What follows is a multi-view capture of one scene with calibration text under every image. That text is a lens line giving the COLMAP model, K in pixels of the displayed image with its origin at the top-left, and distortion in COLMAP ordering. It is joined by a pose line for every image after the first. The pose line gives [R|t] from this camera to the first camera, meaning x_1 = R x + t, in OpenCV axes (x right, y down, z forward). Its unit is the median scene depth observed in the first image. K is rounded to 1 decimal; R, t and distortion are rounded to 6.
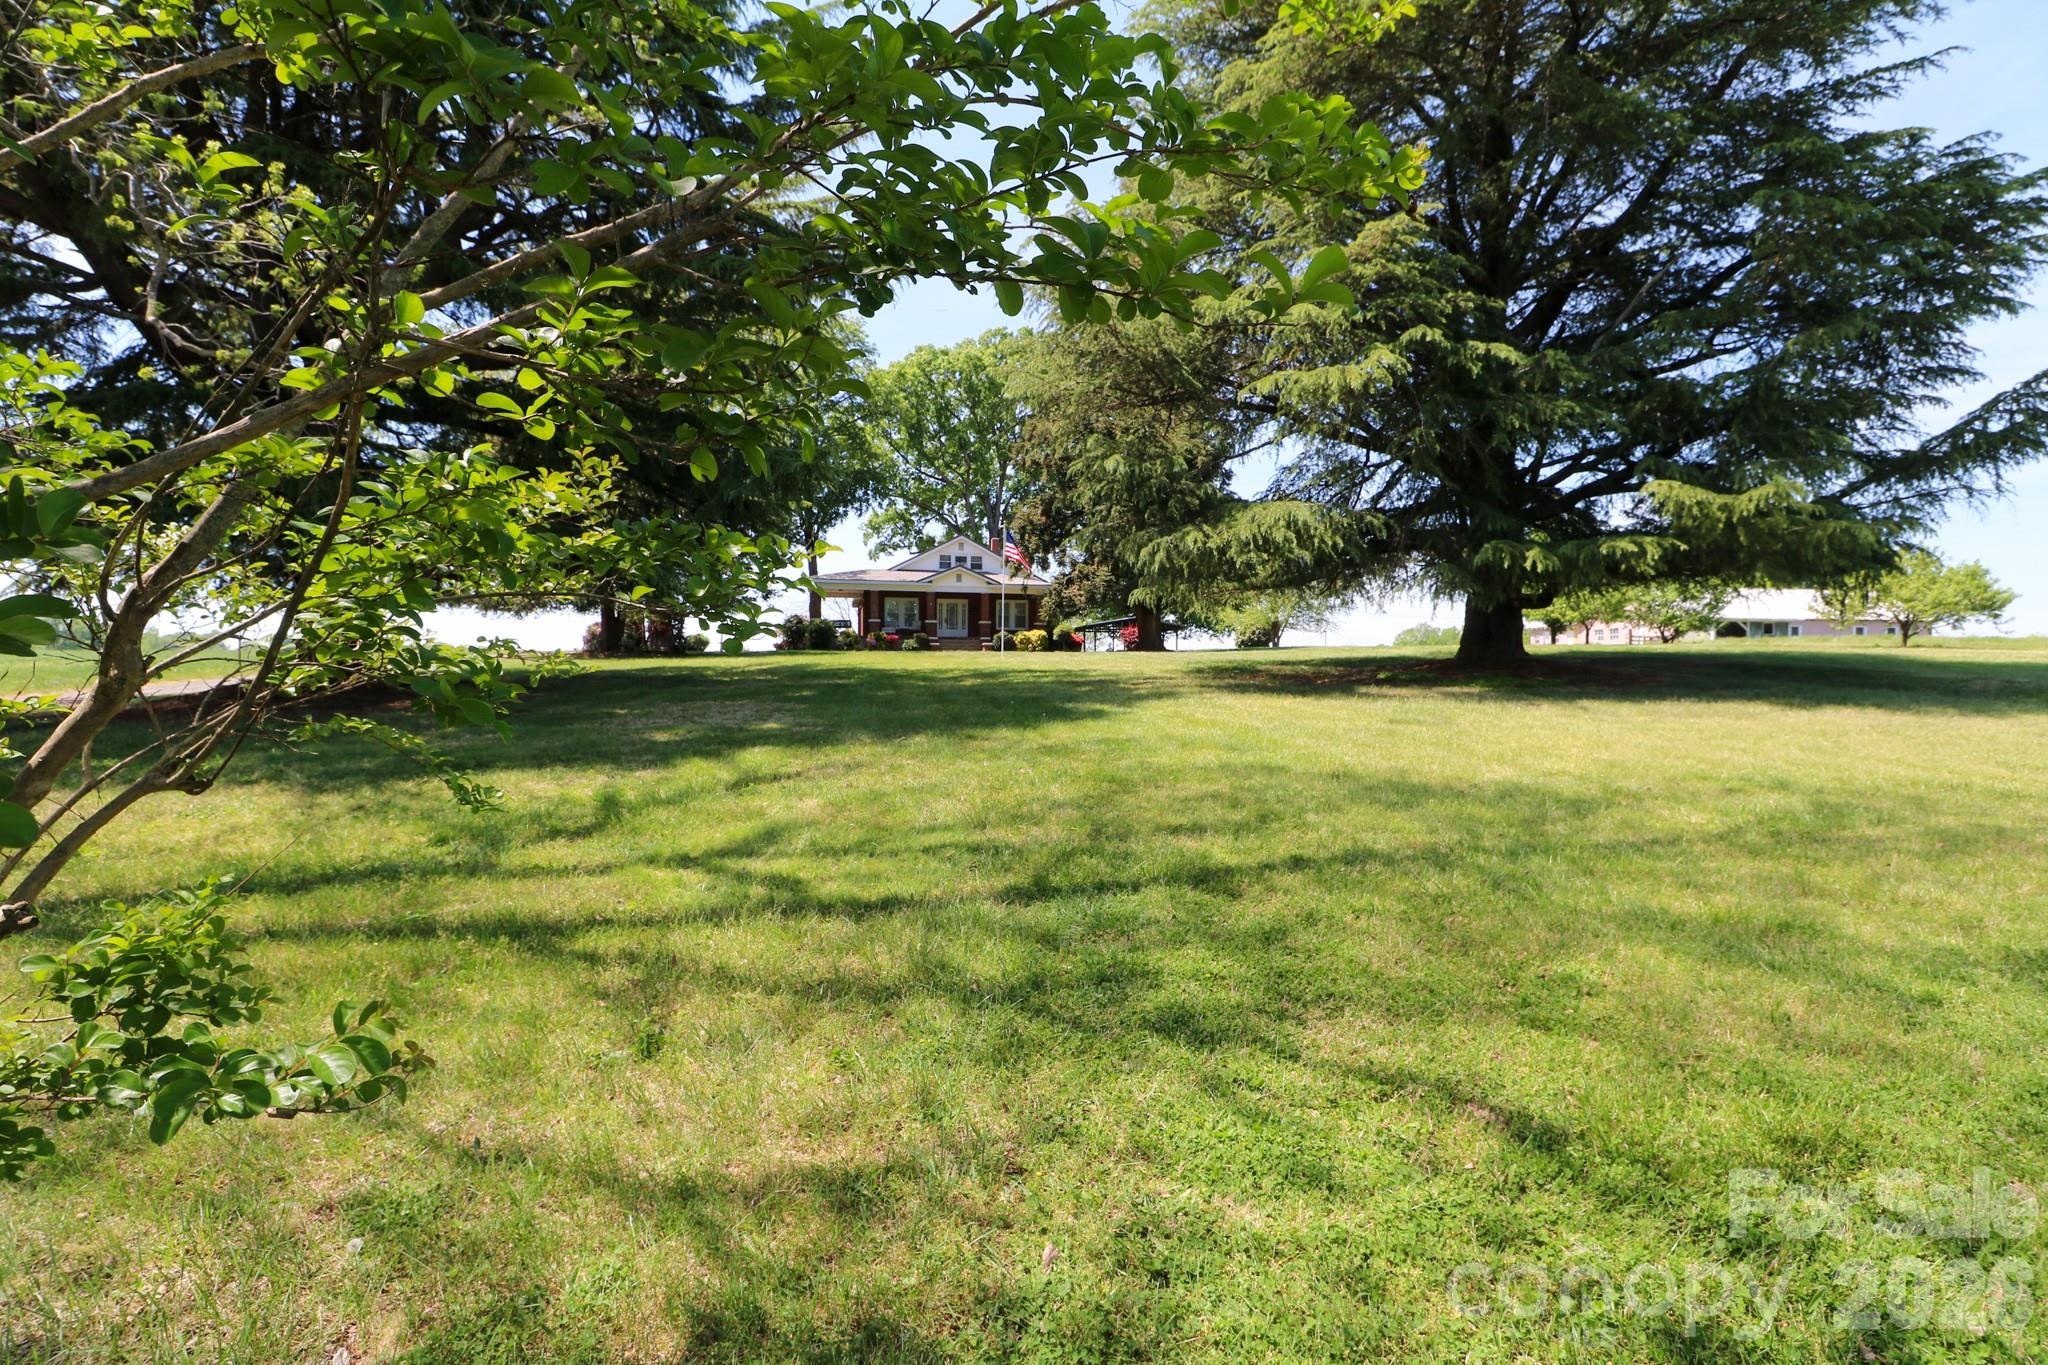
lens RADIAL K [[979.3, 0, 1027.7], [0, 979.3, 676.4], [0, 0, 1]] dist [0.001483, -0.000174]
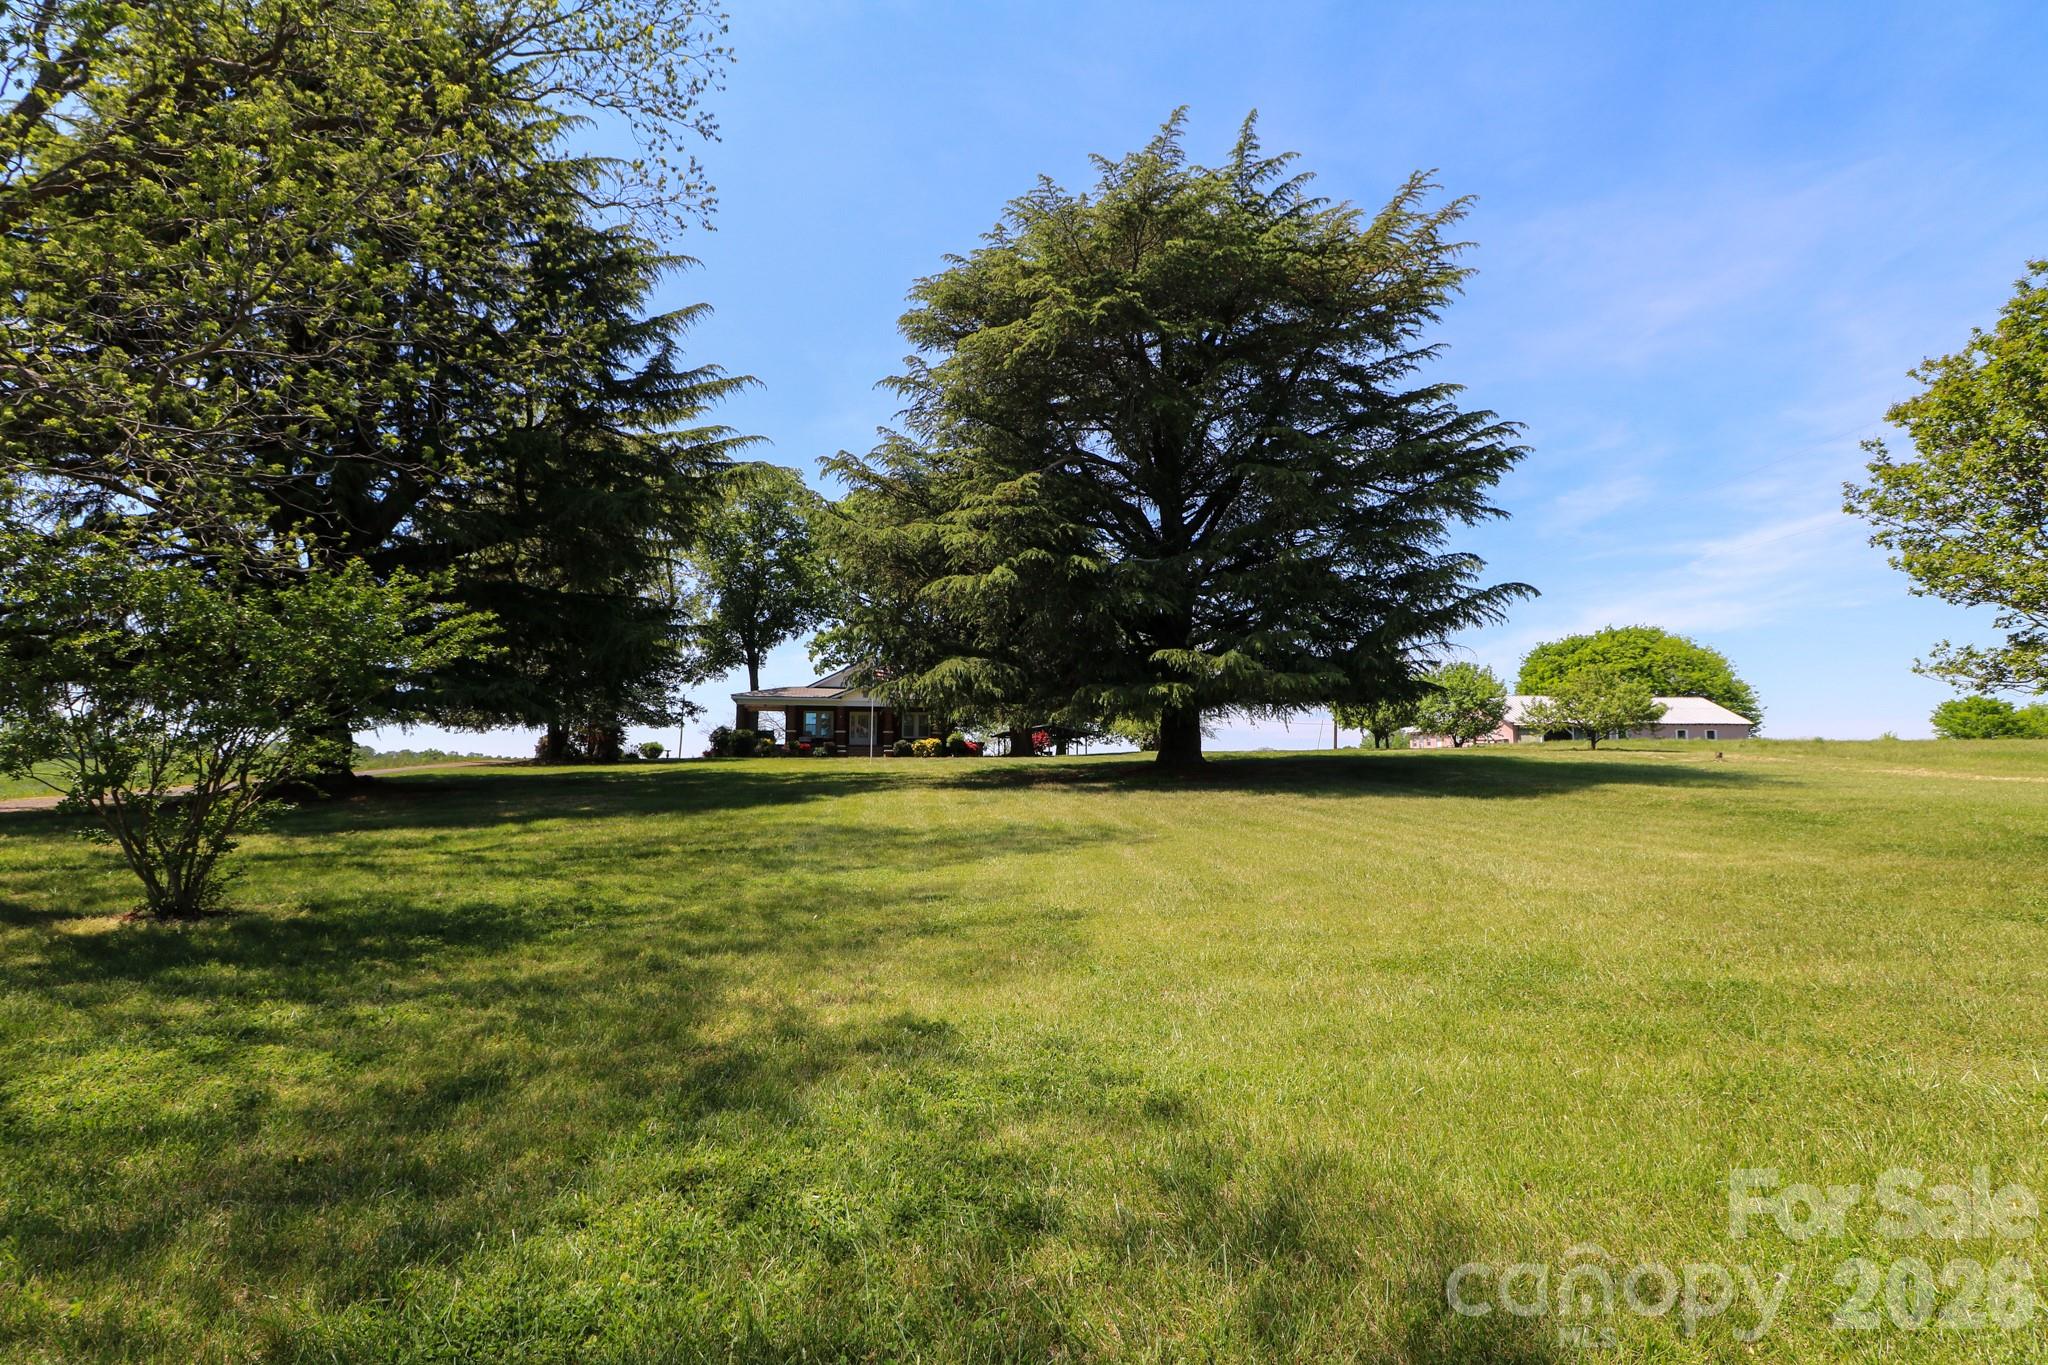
lens RADIAL K [[979.3, 0, 1019.8], [0, 979.3, 685.4], [0, 0, 1]] dist [0.001483, -0.000174]
pose [[0.999975, -0.004630, -0.005299, 0.119132], [0.004098, 0.995340, -0.096339, 0.002090], [0.005720, 0.096314, 0.995335, -0.157796]]
